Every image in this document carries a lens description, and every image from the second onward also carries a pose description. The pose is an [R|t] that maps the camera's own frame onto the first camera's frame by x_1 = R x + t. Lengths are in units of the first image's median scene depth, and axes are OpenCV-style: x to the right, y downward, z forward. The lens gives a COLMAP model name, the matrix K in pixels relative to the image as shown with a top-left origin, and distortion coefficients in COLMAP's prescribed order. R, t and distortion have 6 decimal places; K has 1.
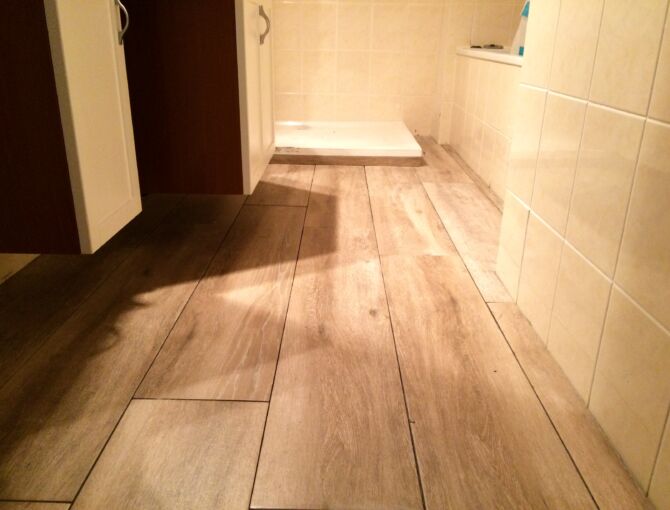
lens RADIAL K [[607.5, 0, 339.2], [0, 607.5, 252.7], [0, 0, 1]] dist [0.054168, -0.002665]
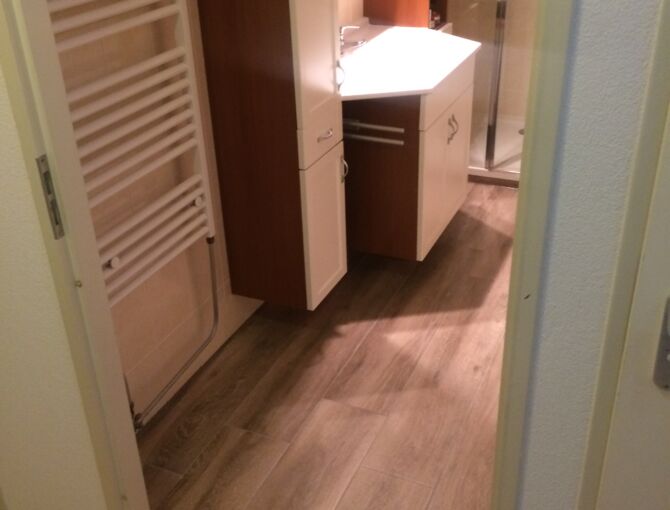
lens RADIAL K [[760.3, 0, 330.7], [0, 760.3, 259.0], [0, 0, 1]] dist [0.046896, 0.000000]
pose [[0.917506, 0.148936, -0.368782, 0.421858], [-0.100809, 0.984044, 0.146611, -0.455054], [0.384734, -0.097340, 0.917881, -0.958608]]
